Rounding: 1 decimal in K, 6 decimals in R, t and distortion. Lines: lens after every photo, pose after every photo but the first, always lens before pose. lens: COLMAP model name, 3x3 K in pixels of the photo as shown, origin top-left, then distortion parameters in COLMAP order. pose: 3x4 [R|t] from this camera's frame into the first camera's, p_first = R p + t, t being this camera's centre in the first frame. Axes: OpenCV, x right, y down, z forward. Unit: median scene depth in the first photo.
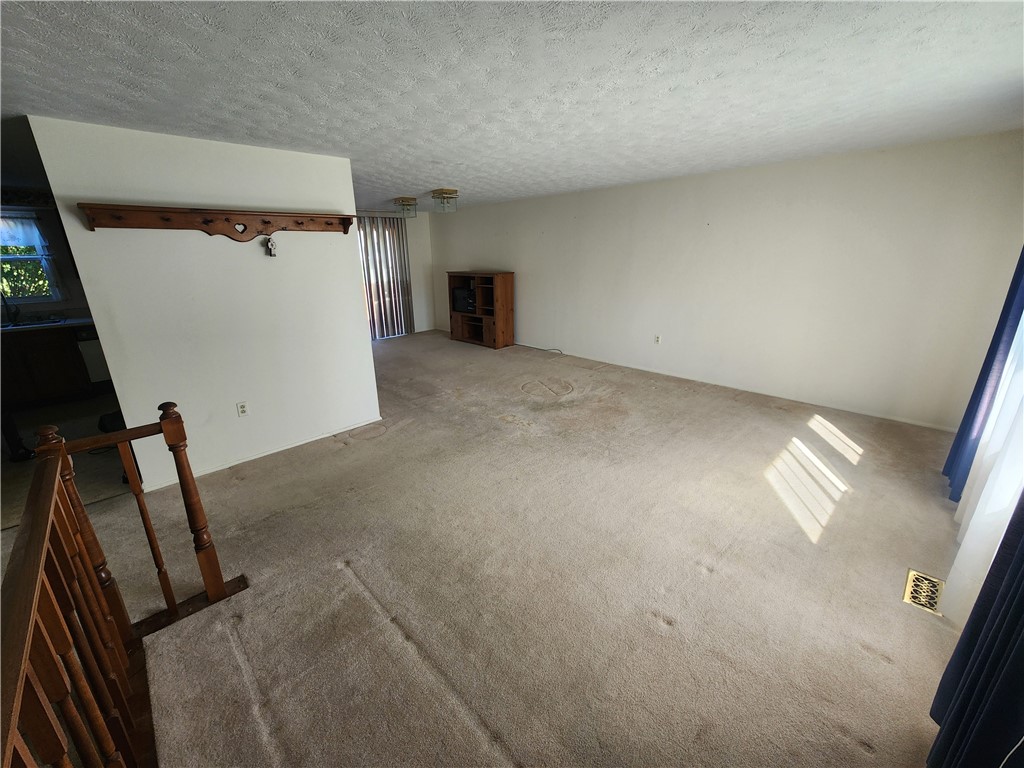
lens RADIAL K [[417.2, 0, 499.7], [0, 417.2, 389.6], [0, 0, 1]] dist [0.000754, 0.000185]
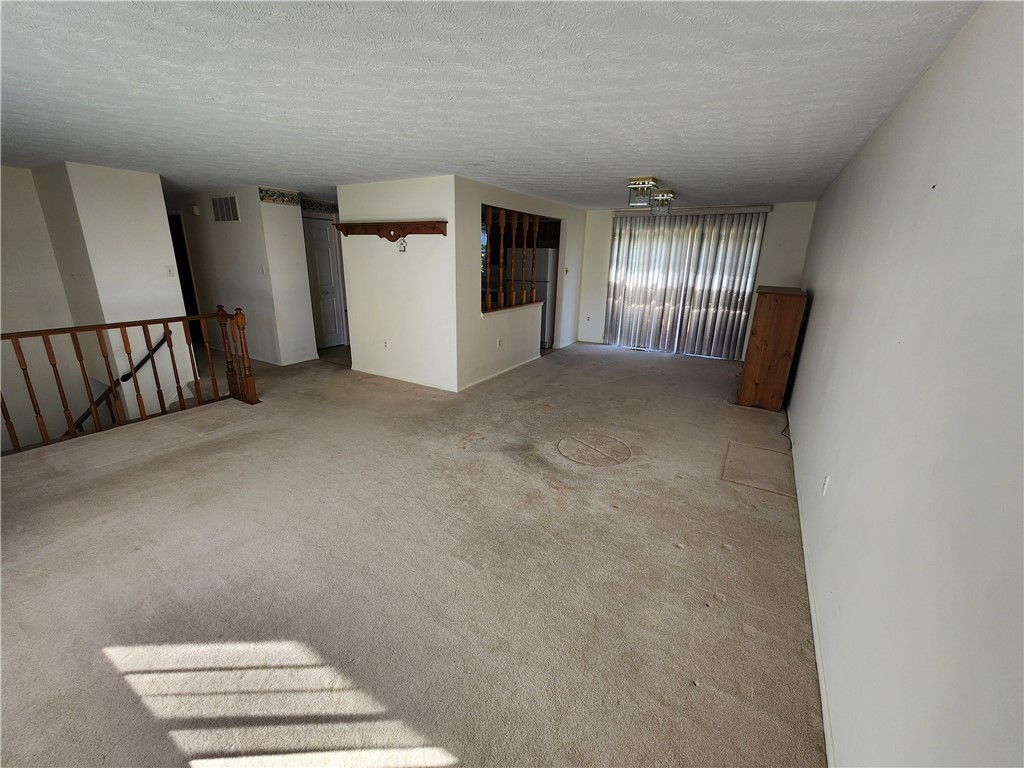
lens RADIAL K [[421.2, 0, 506.5], [0, 421.2, 381.0], [0, 0, 1]] dist [-0.000010, 0.000437]
pose [[0.263436, 0.303974, -0.915533, 0.843473], [-0.326275, 0.921201, 0.211974, -0.258927], [0.907825, 0.242875, 0.341857, 0.726280]]
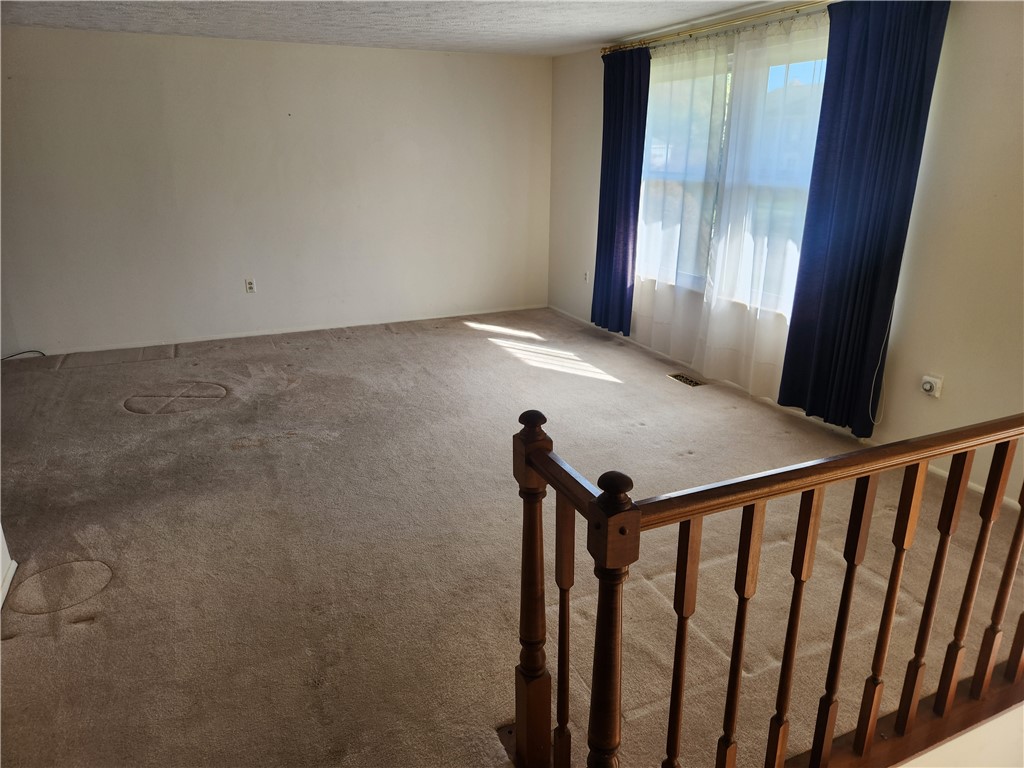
lens RADIAL K [[693.4, 0, 512.0], [0, 693.4, 384.0], [0, 0, 1]] dist [0.055952, 0.000545]
pose [[0.314760, -0.282049, 0.906297, -0.719894], [0.291919, 0.937316, 0.190318, -0.084410], [-0.903166, 0.204661, 0.377365, 0.294375]]
